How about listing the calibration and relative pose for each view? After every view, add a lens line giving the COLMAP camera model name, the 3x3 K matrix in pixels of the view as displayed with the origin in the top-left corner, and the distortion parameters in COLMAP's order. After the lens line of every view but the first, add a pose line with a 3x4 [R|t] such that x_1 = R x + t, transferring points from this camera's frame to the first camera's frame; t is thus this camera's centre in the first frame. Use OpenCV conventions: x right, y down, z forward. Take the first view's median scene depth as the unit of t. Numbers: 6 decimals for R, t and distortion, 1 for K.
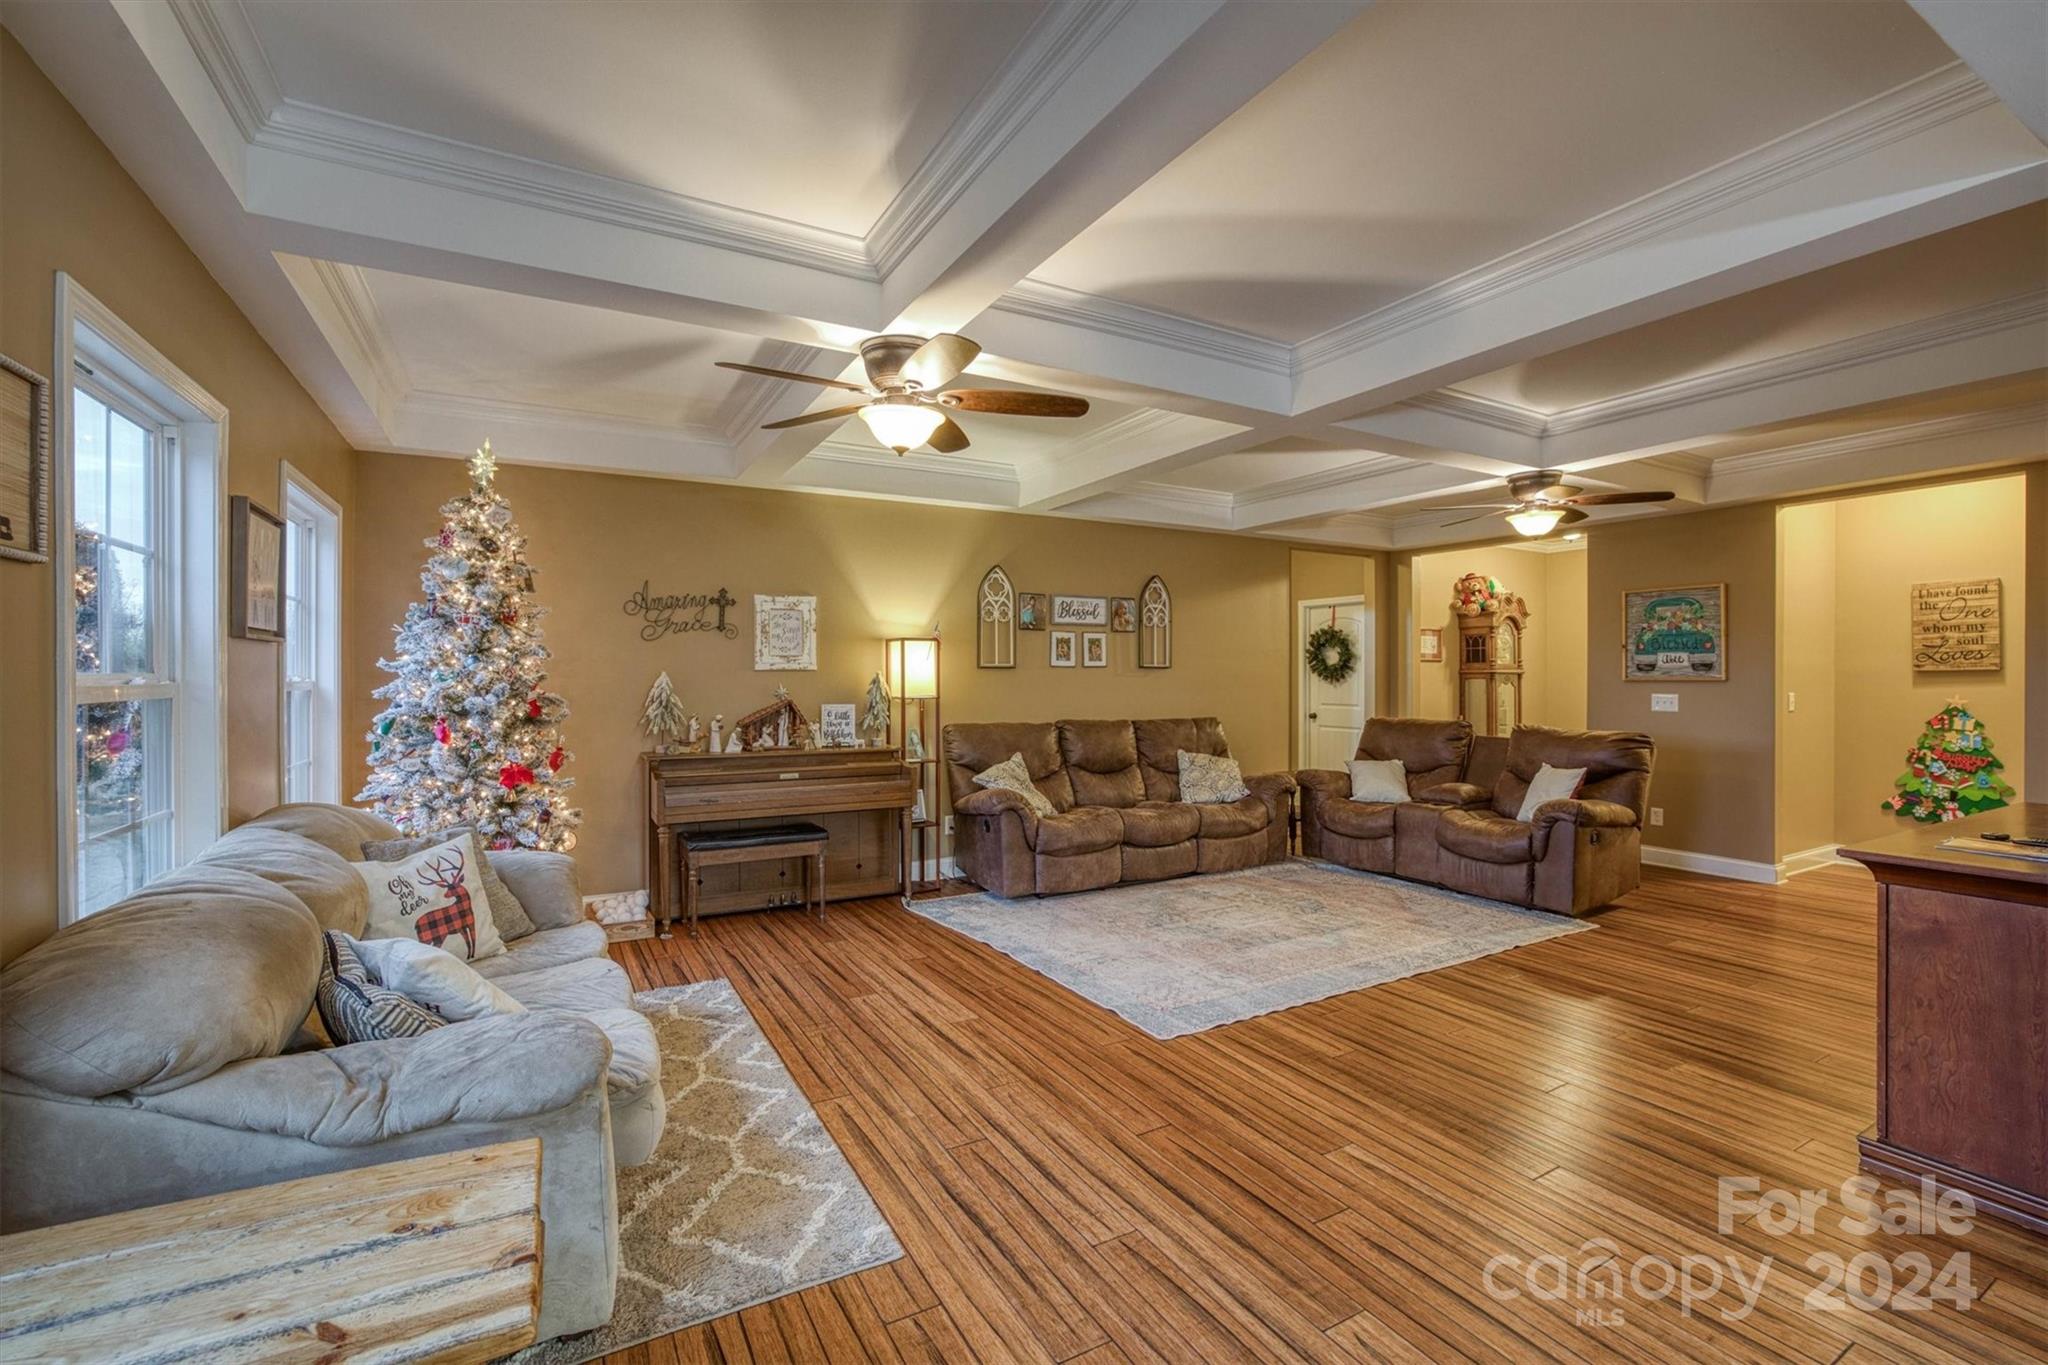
lens RADIAL K [[872.4, 0, 1044.8], [0, 872.4, 679.6], [0, 0, 1]] dist [-0.041989, 0.000125]
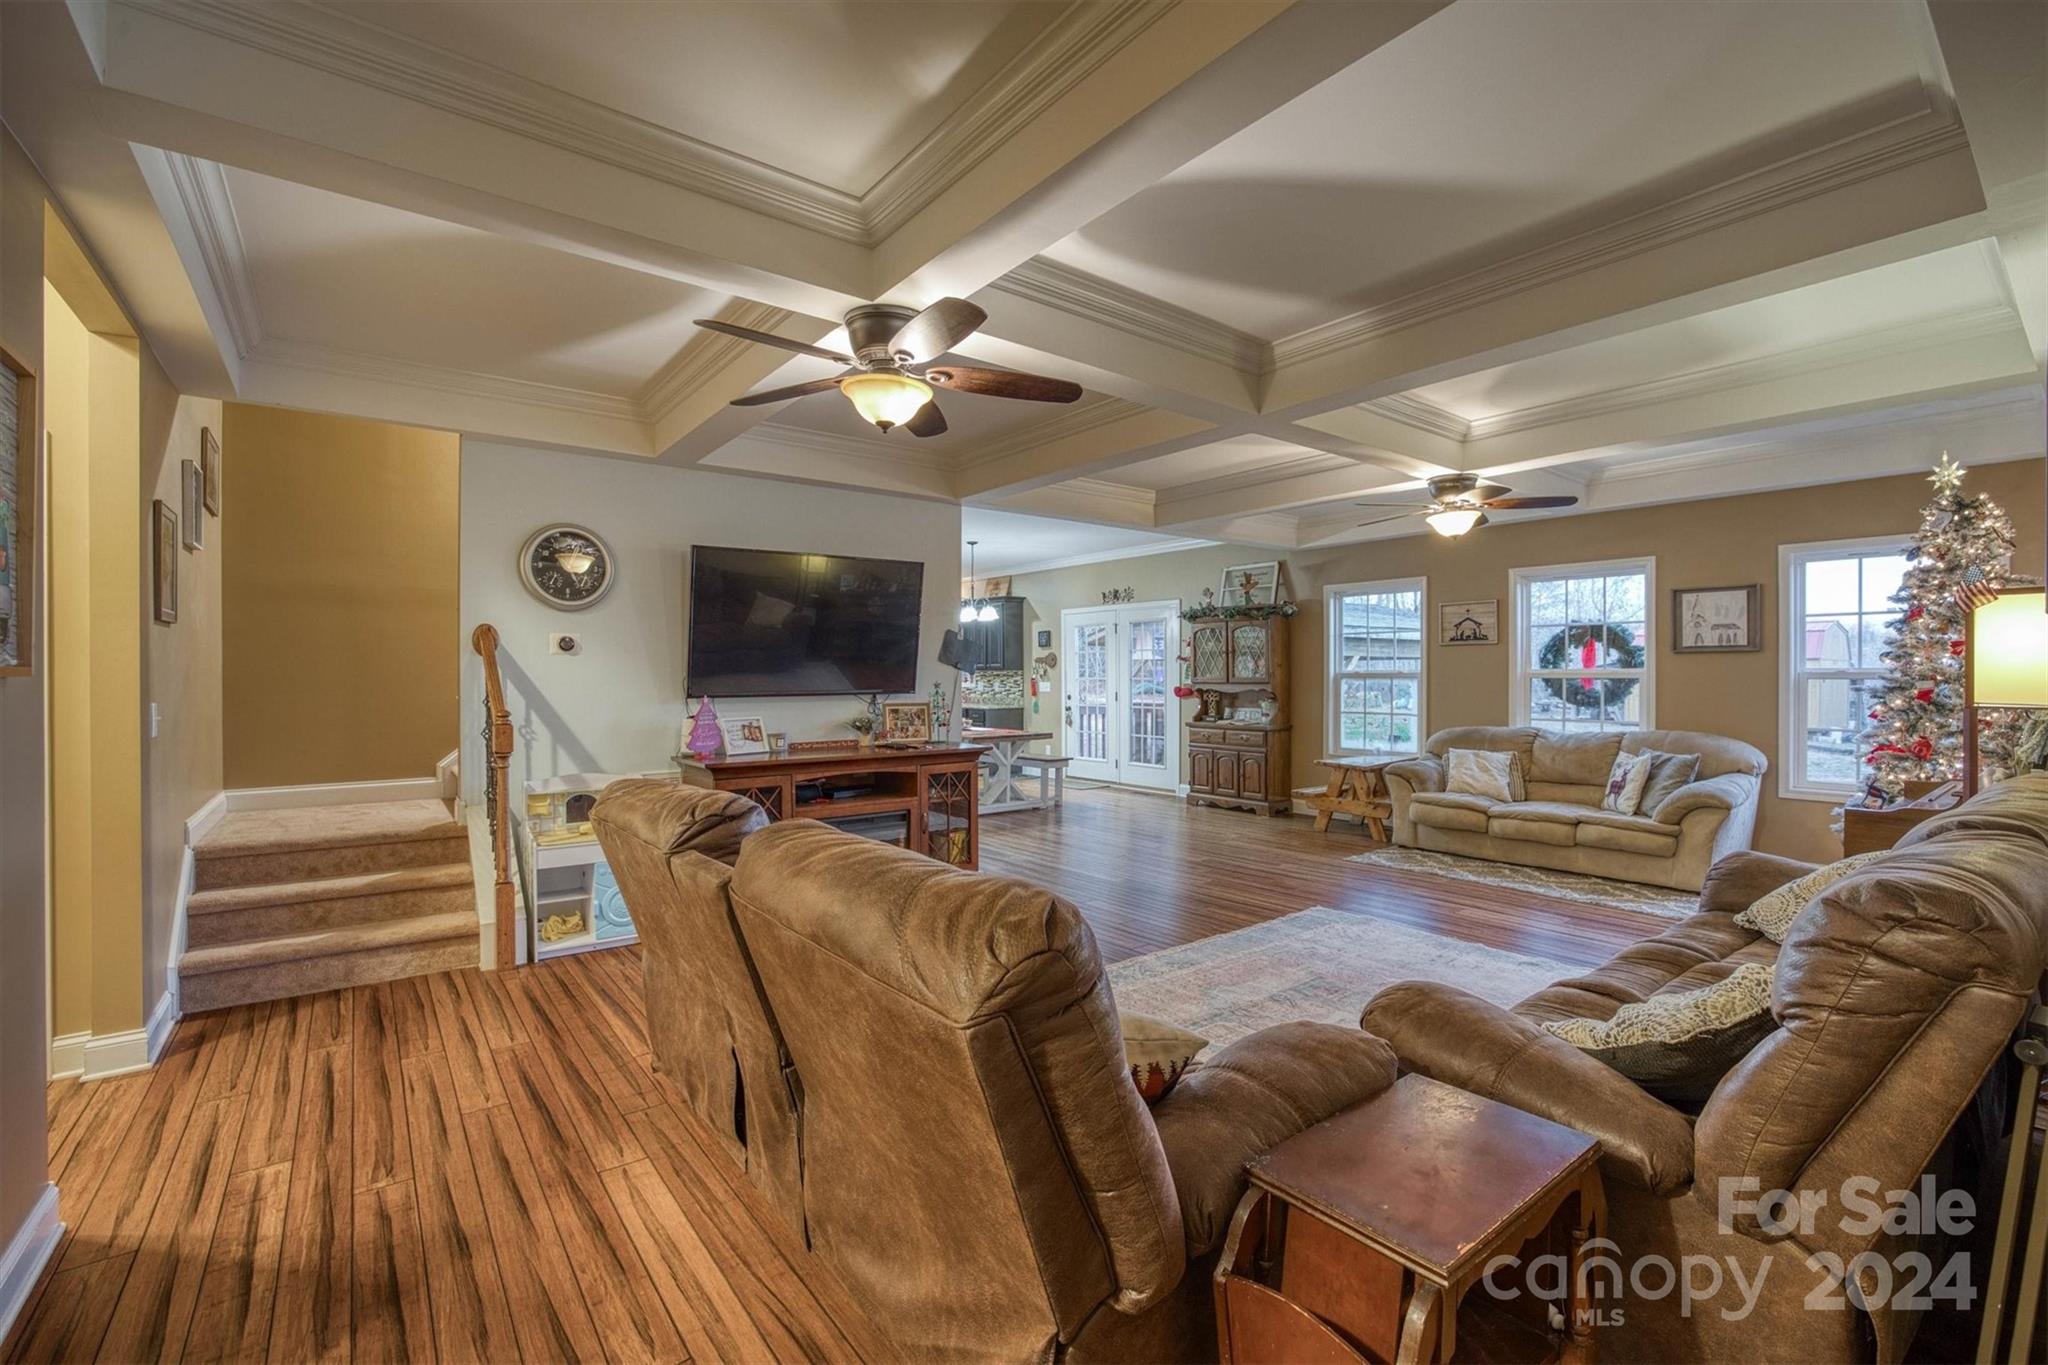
lens RADIAL K [[900.8, 0, 1039.0], [0, 900.8, 682.3], [0, 0, 1]] dist [-0.026532, 0.000354]
pose [[-0.989012, -0.005898, -0.147720, 0.529132], [-0.006671, 0.999967, 0.004737, 0.014410], [0.147687, 0.005671, -0.989018, 1.540316]]
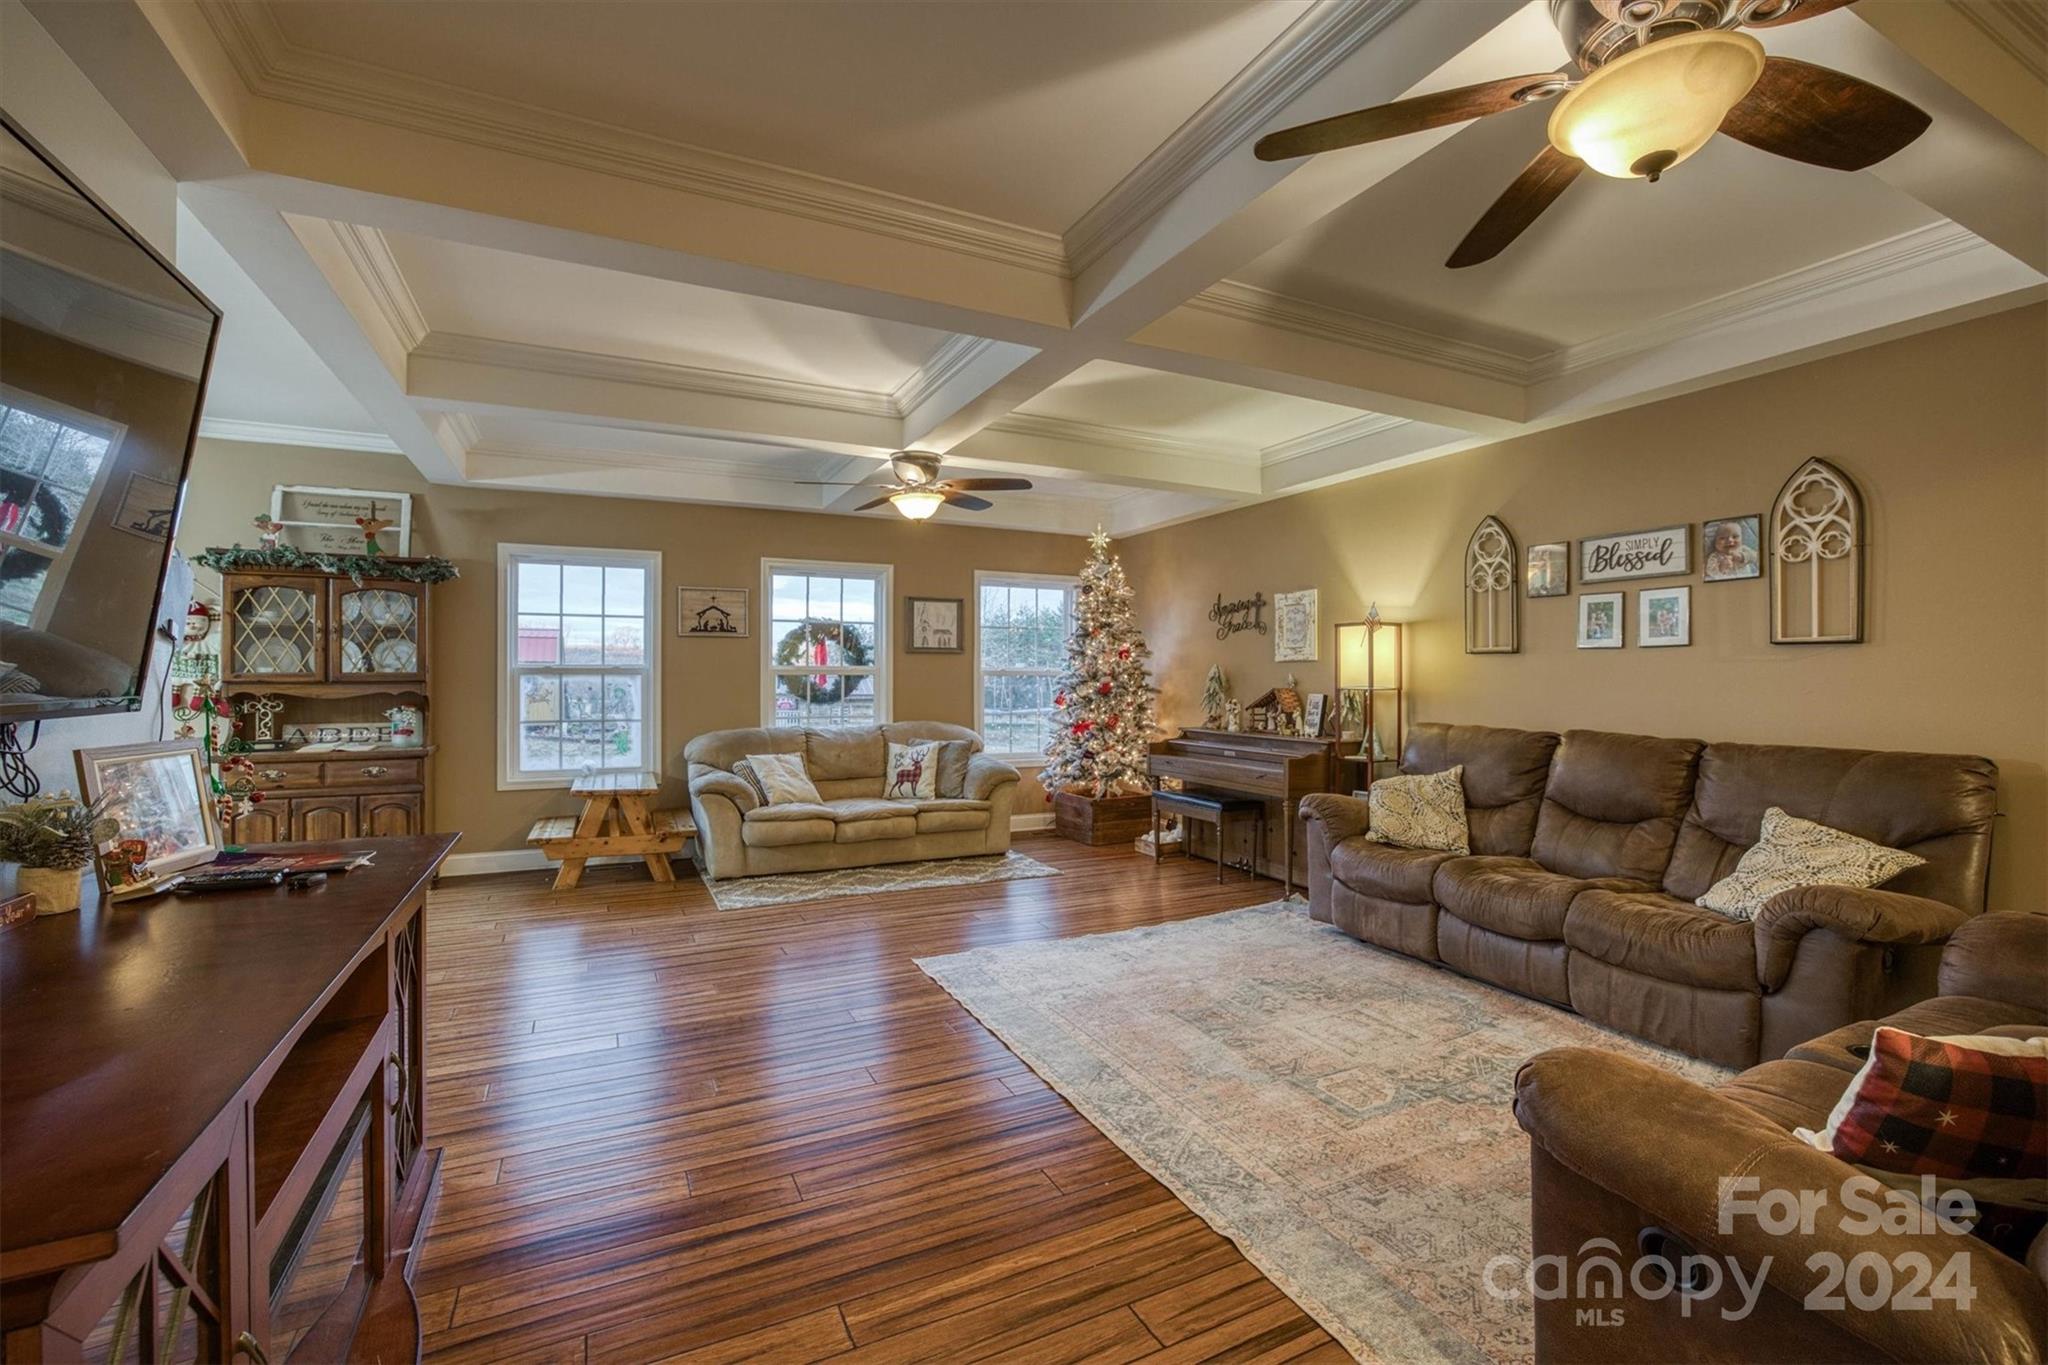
lens RADIAL K [[900.8, 0, 1039.0], [0, 900.8, 682.3], [0, 0, 1]] dist [-0.026532, 0.000354]
pose [[-0.057079, 0.007904, -0.998338, 0.866659], [-0.004501, 0.999956, 0.008174, 0.008249], [0.998360, 0.004960, -0.057041, 0.779112]]
